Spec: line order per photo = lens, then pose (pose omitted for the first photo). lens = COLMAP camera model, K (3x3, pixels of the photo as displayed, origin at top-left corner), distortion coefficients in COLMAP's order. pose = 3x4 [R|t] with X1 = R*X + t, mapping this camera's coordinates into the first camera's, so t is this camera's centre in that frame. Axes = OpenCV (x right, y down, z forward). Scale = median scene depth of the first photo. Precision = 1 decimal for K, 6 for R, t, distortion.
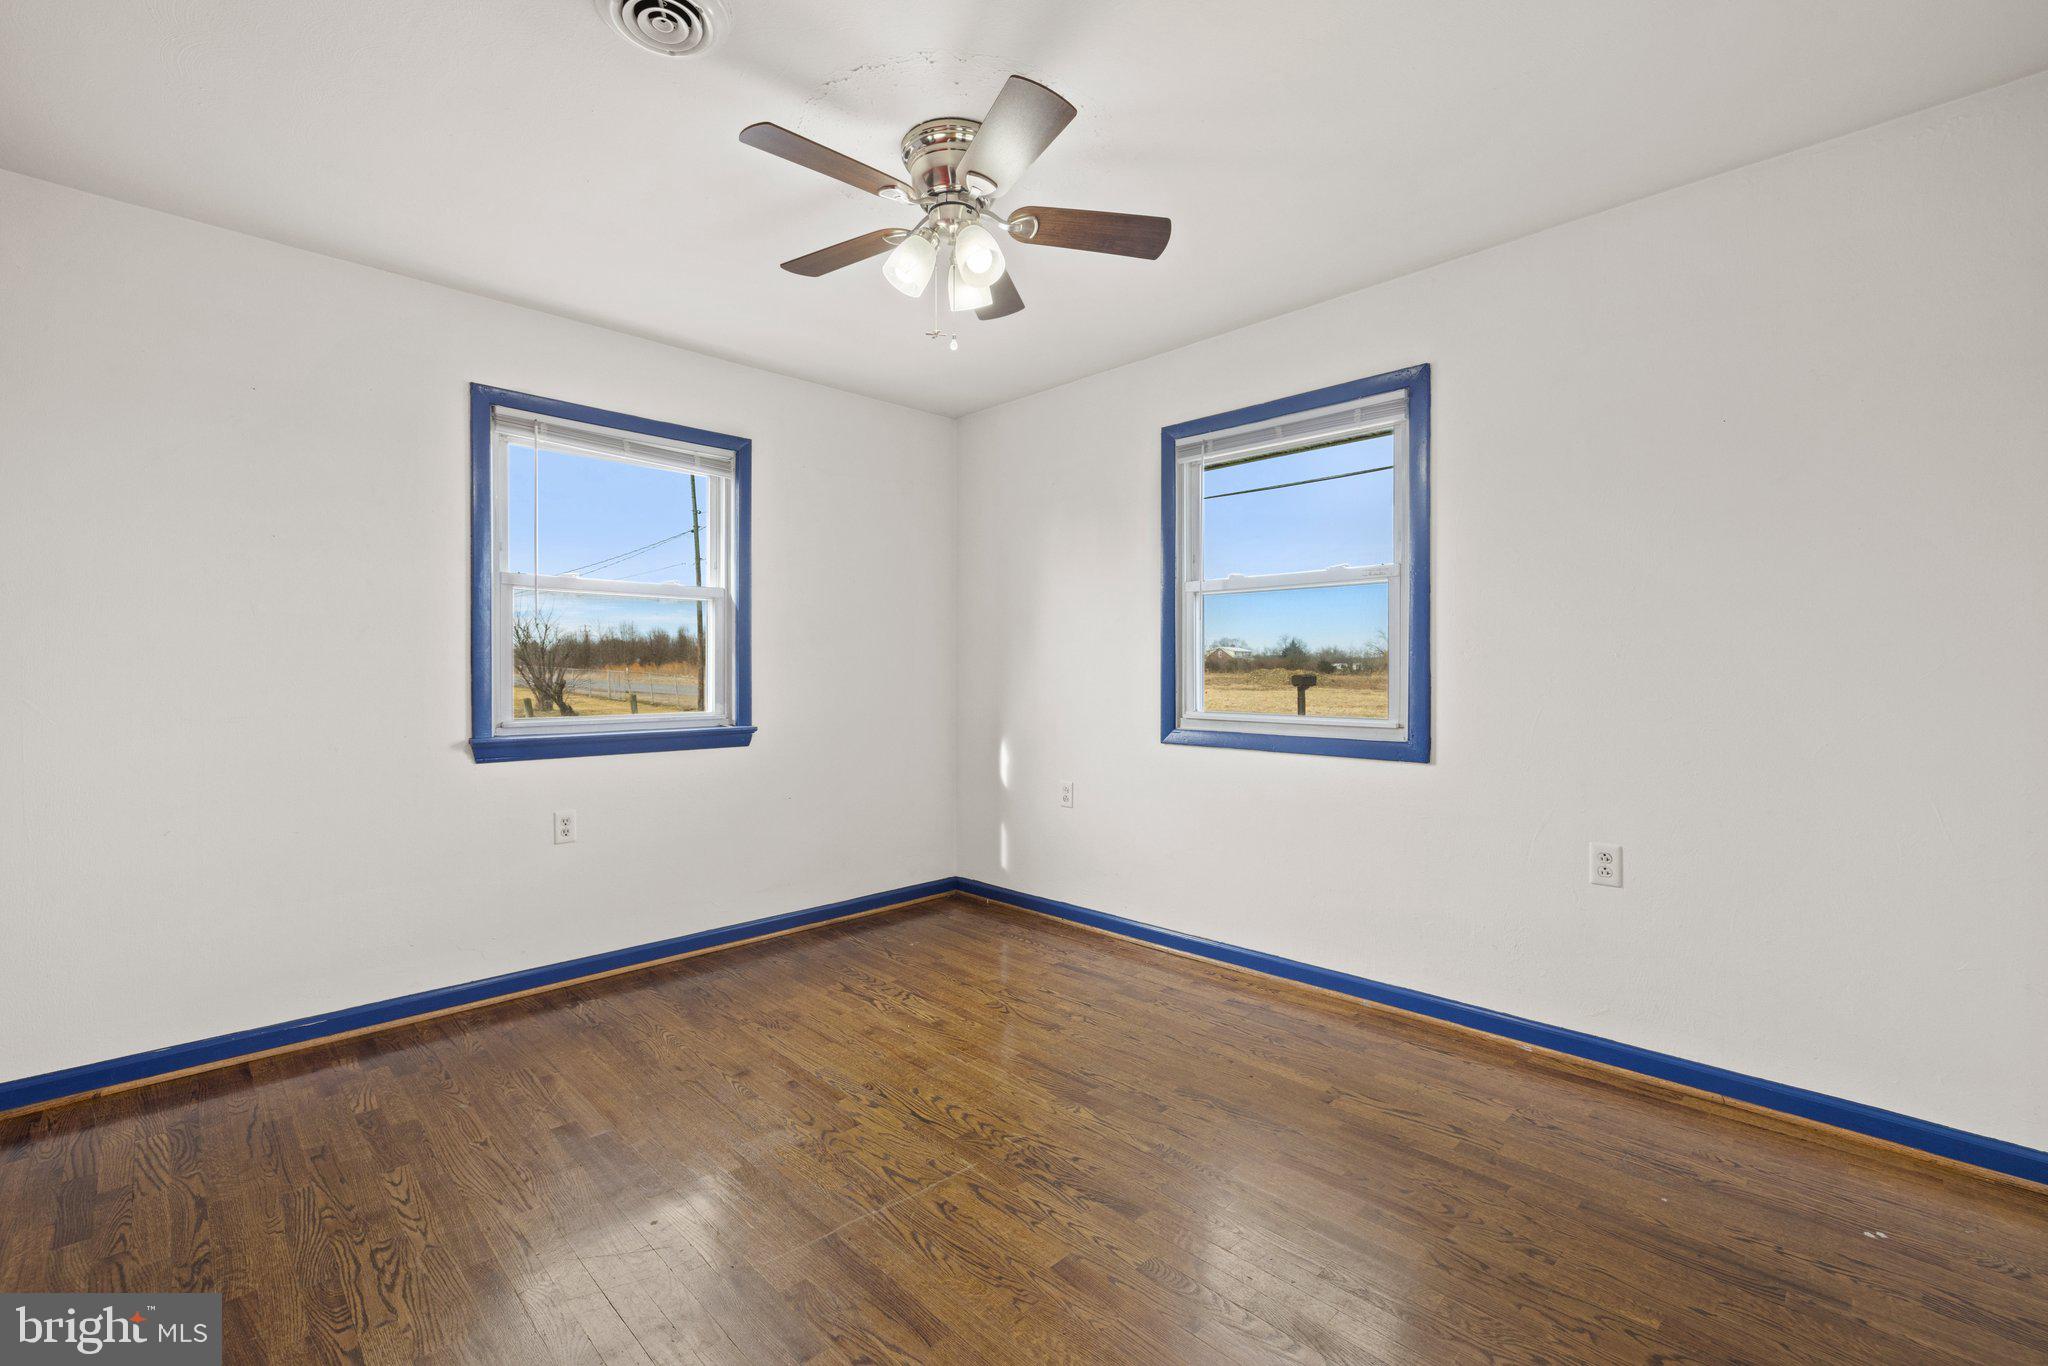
lens RADIAL K [[888.7, 0, 1022.3], [0, 888.7, 672.9], [0, 0, 1]] dist [0.000409, -0.000120]
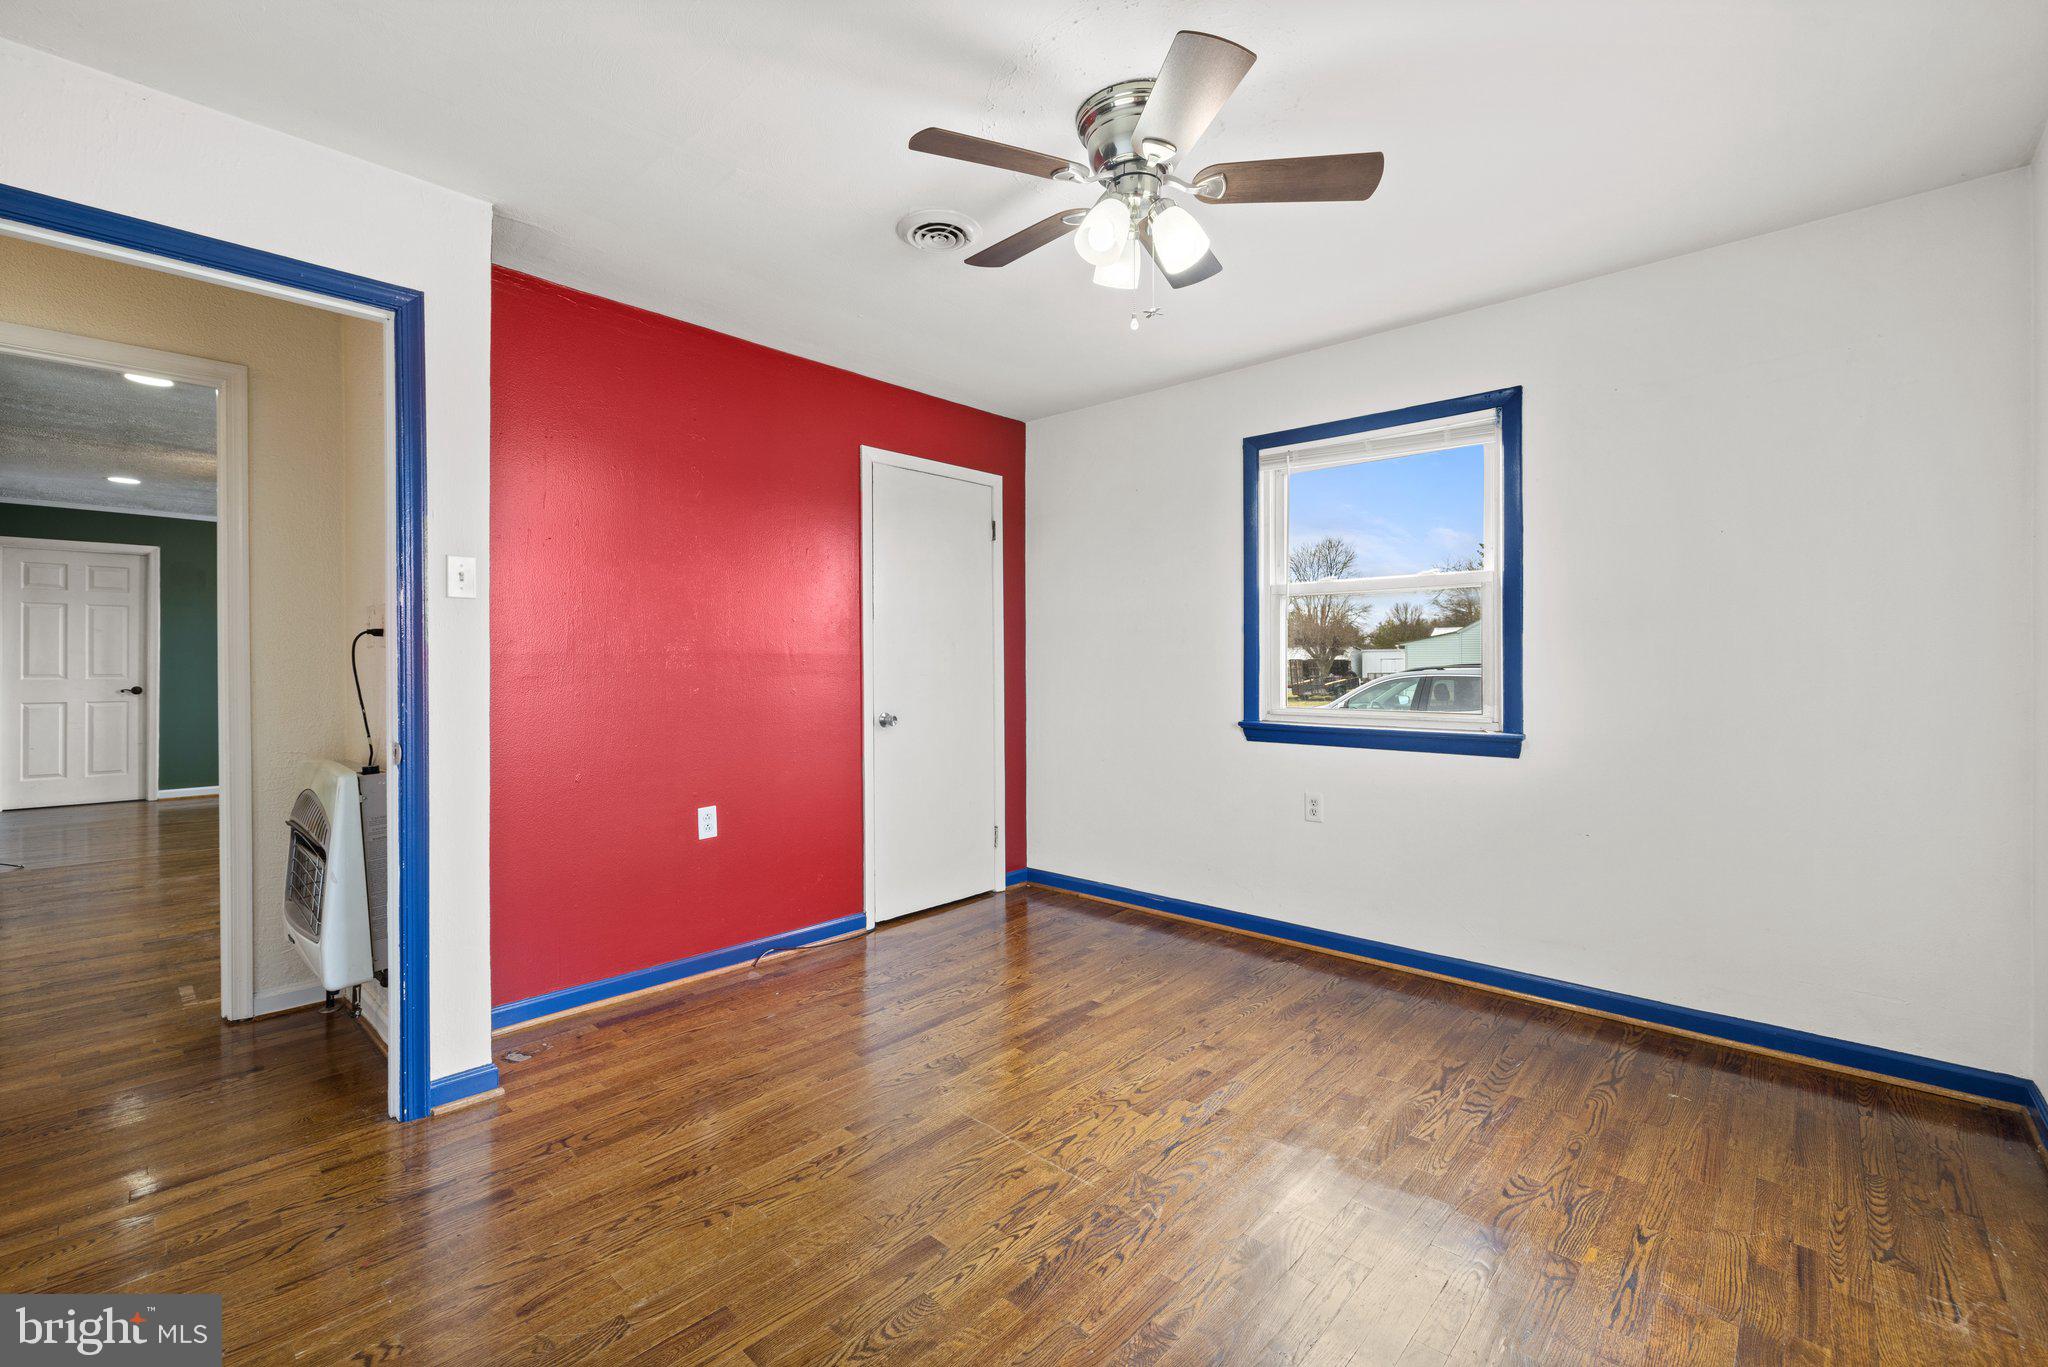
lens RADIAL K [[888.7, 0, 980.6], [0, 888.7, 667.2], [0, 0, 1]] dist [0.000409, -0.000120]
pose [[0.006199, 0.005888, -0.999963, 0.629121], [-0.001134, 0.999982, 0.005881, -0.008607], [0.999980, 0.001098, 0.006206, 0.608947]]
